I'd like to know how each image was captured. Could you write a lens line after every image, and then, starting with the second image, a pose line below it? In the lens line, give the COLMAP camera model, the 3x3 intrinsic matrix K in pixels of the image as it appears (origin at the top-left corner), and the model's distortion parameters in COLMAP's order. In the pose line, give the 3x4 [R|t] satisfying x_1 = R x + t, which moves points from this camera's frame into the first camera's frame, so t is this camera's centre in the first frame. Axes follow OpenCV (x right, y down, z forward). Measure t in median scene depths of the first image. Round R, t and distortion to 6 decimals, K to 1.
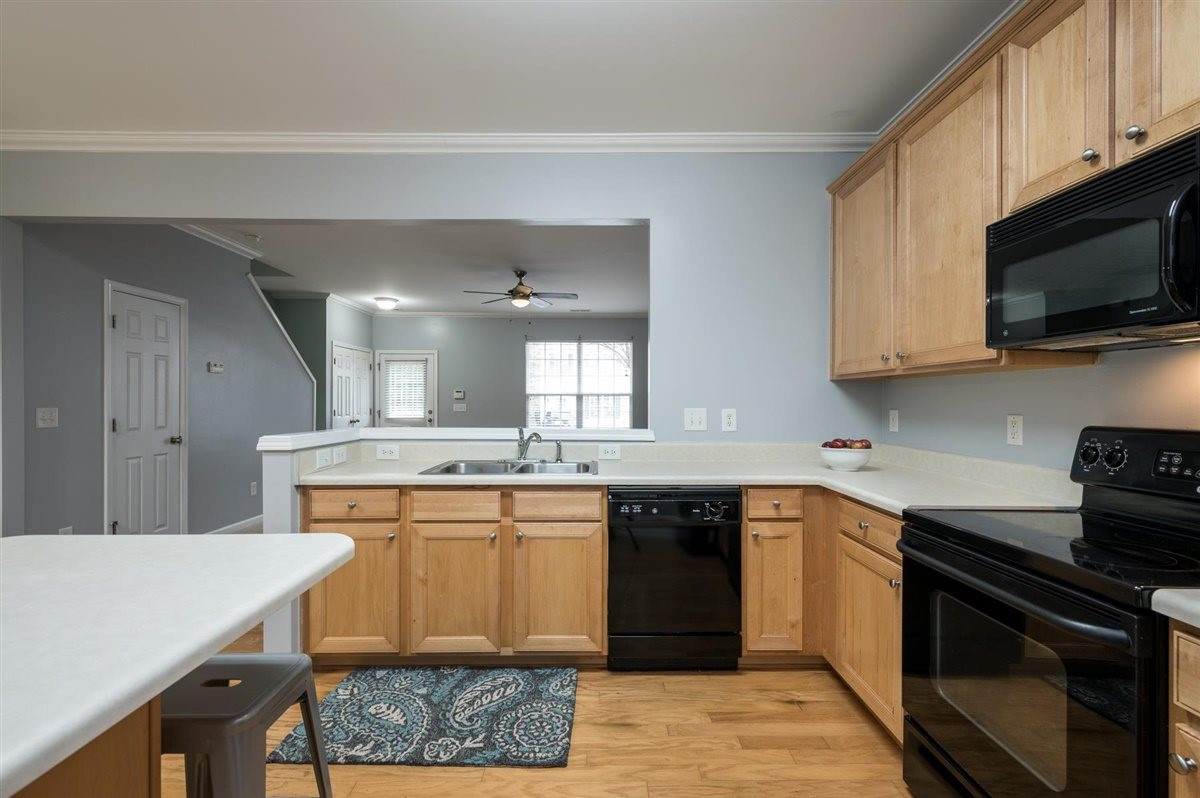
lens RADIAL K [[523.0, 0, 598.1], [0, 523.0, 401.6], [0, 0, 1]] dist [0.000254, 0.000123]
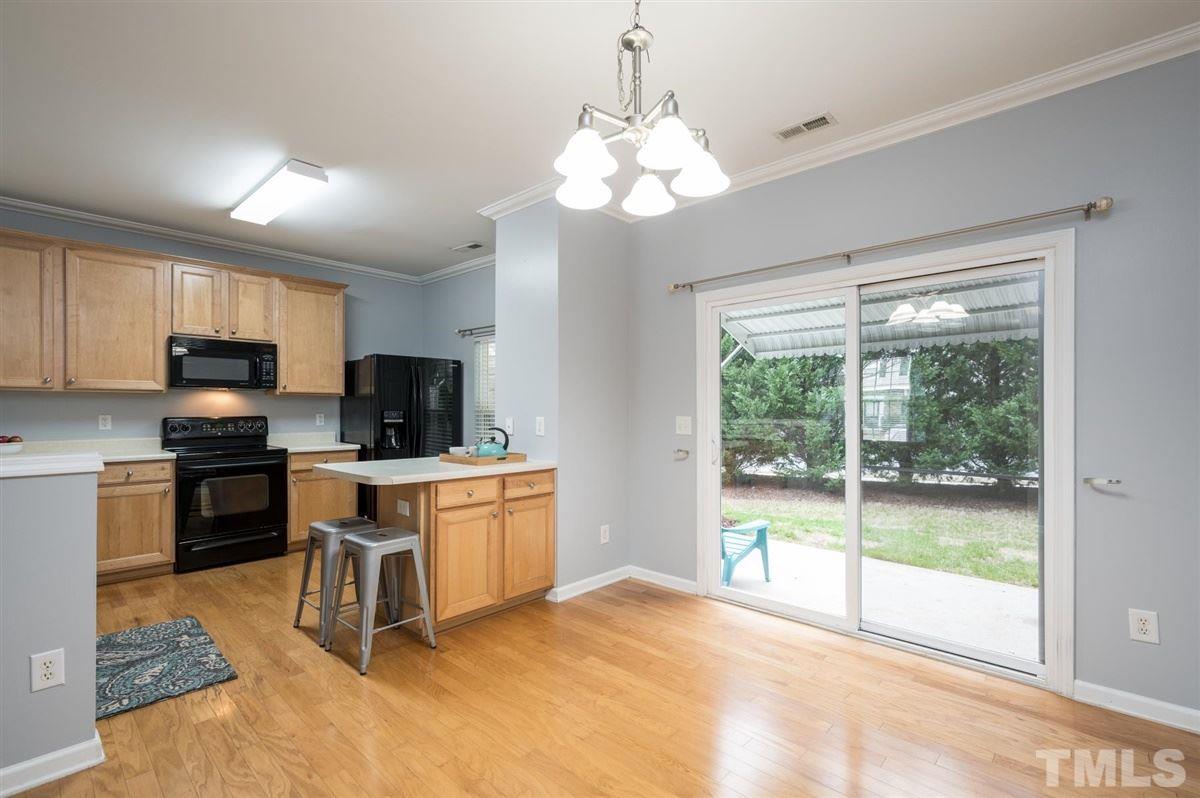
lens RADIAL K [[544.3, 0, 601.7], [0, 544.3, 404.4], [0, 0, 1]] dist [0.000308, 0.000509]
pose [[-0.729686, -0.000531, 0.683782, -1.751467], [-0.003526, 0.999989, -0.002986, -0.013378], [-0.683773, -0.004590, -0.729680, 1.059692]]
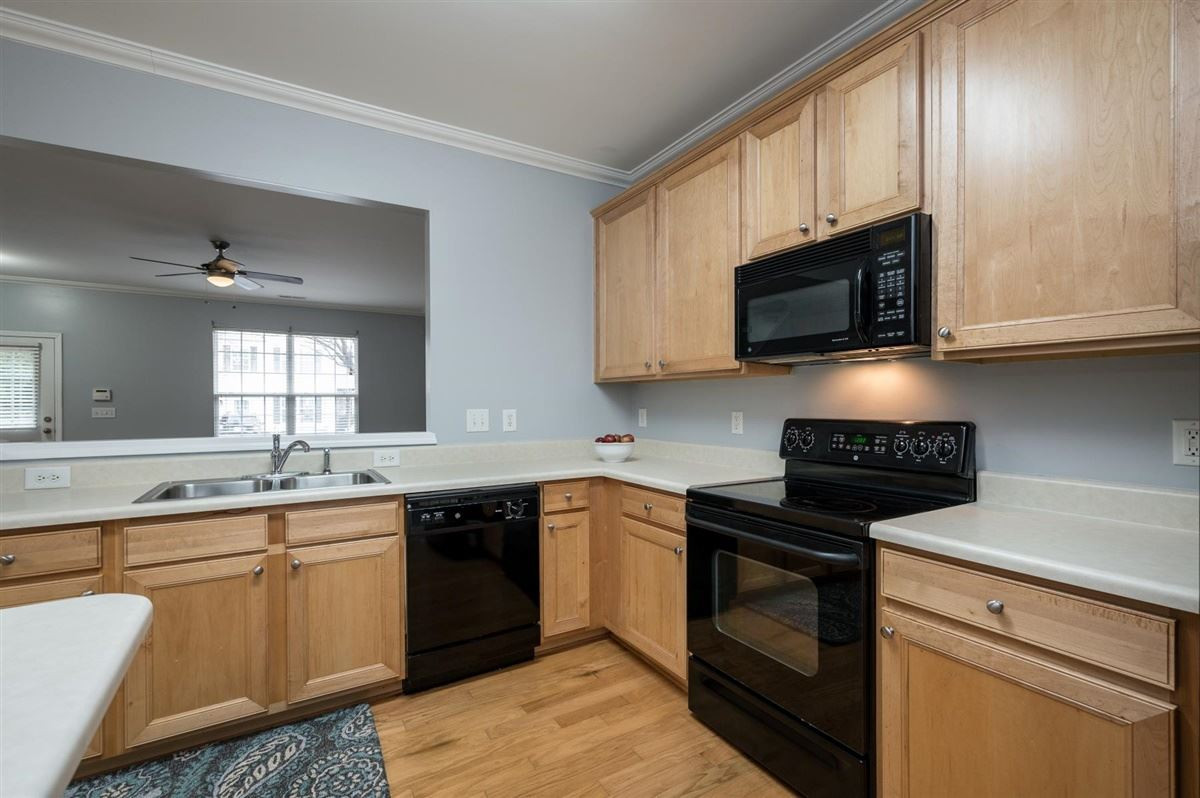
lens RADIAL K [[523.0, 0, 595.3], [0, 523.0, 402.6], [0, 0, 1]] dist [0.000254, 0.000123]
pose [[0.859978, -0.005061, 0.510306, -0.163586], [0.005220, 0.999986, 0.001121, 0.000103], [-0.510305, 0.001700, 0.859992, 0.038049]]
